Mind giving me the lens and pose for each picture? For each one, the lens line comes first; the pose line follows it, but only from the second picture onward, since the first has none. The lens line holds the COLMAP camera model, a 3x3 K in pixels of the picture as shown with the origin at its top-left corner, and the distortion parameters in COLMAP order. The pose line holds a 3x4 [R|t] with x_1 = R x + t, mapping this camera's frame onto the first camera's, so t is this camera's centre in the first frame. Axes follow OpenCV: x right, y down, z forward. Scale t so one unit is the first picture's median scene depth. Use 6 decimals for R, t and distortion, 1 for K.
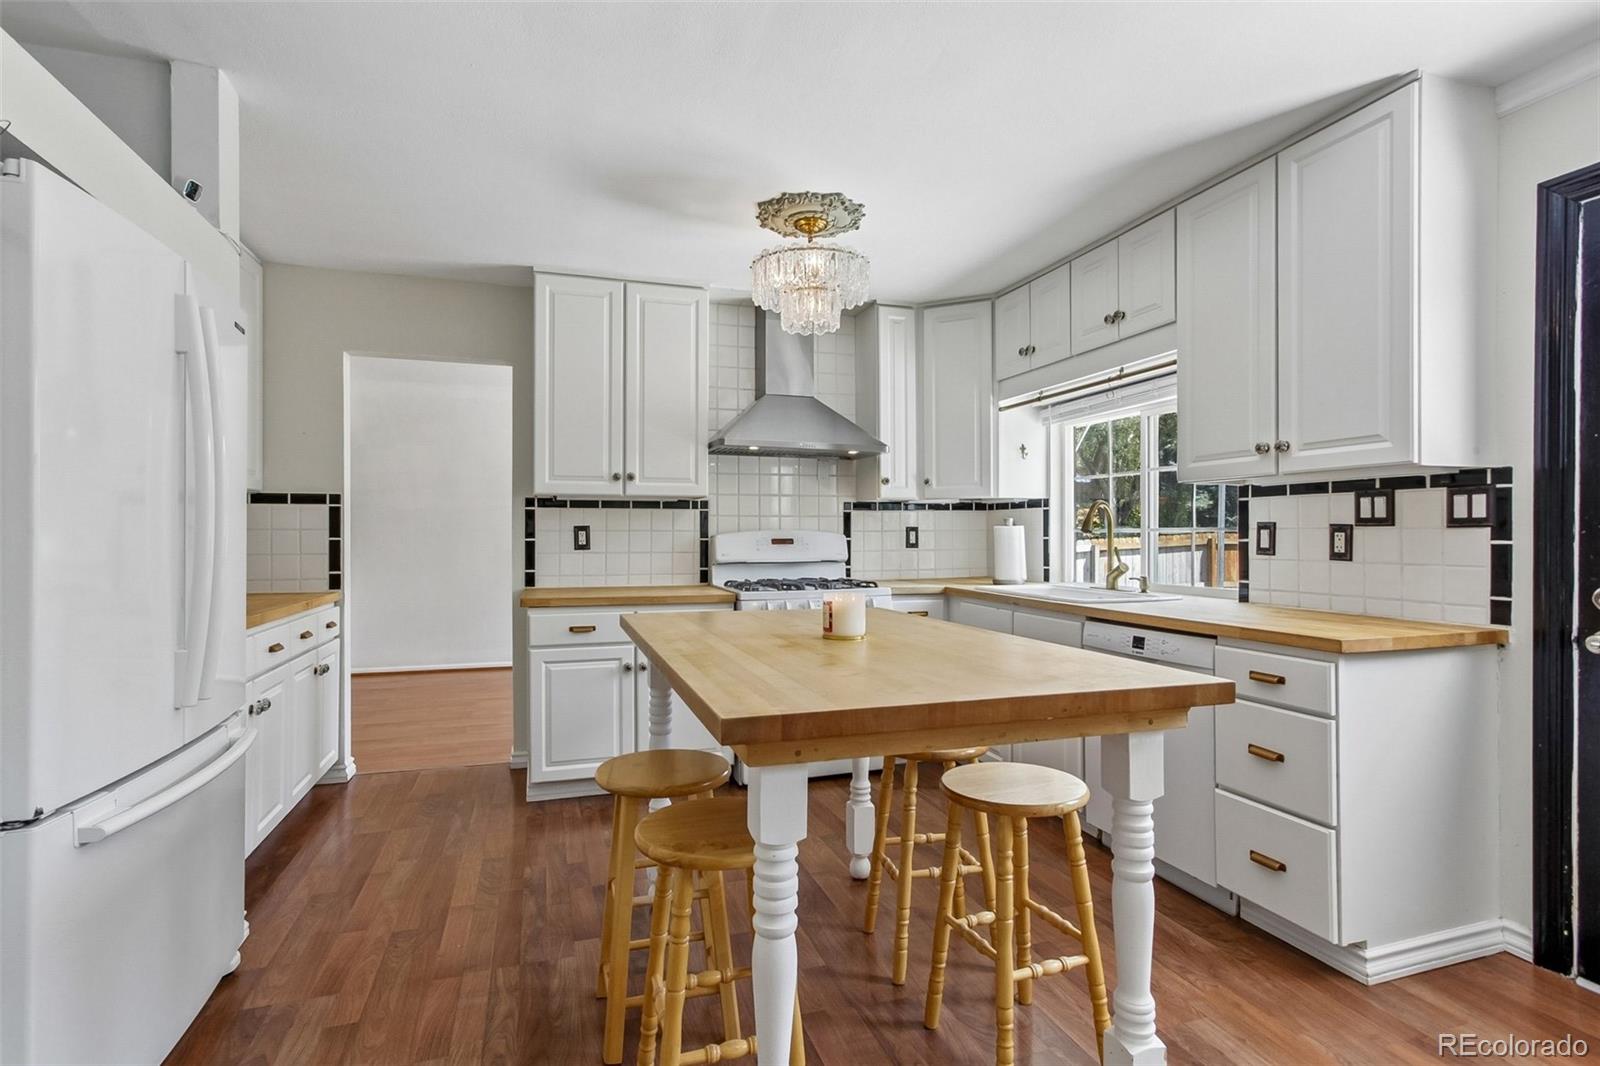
lens RADIAL K [[776.6, 0, 789.7], [0, 776.6, 535.9], [0, 0, 1]] dist [-0.019779, 0.015212]
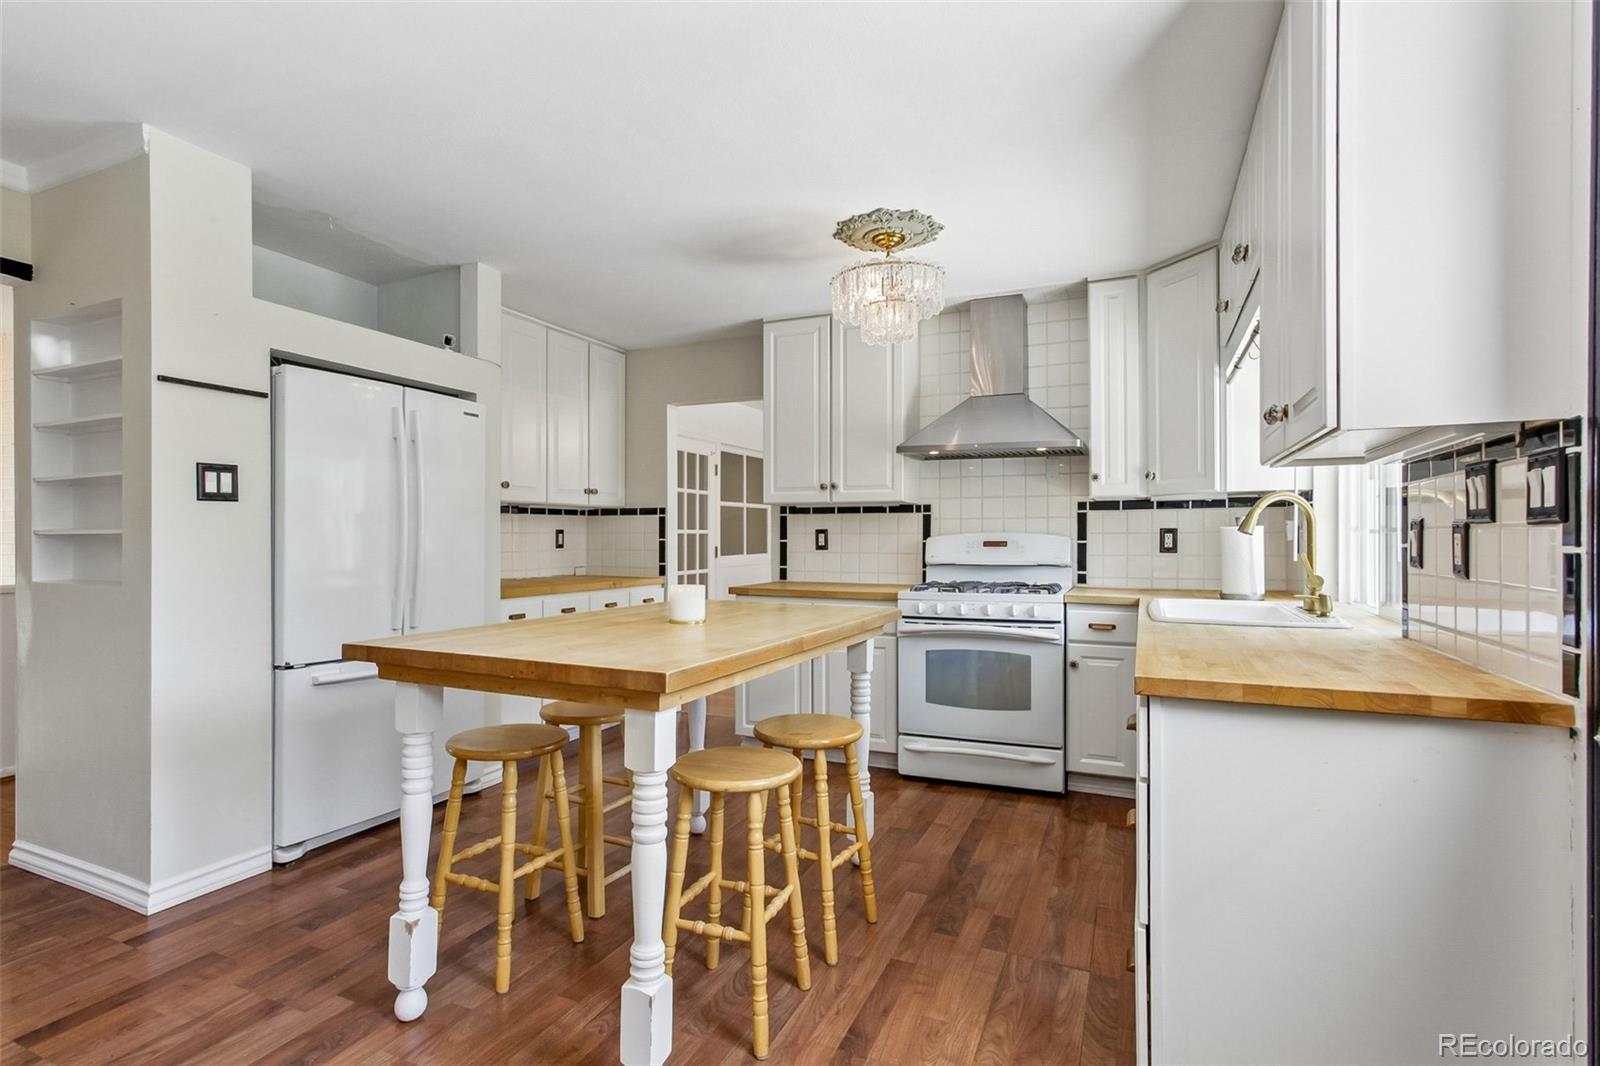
lens RADIAL K [[776.6, 0, 788.1], [0, 776.6, 539.7], [0, 0, 1]] dist [-0.019779, 0.015212]
pose [[0.743062, 0.003577, -0.669213, 0.474712], [-0.002059, 0.999993, 0.003060, -0.000695], [0.669219, -0.000896, 0.743064, 0.101453]]
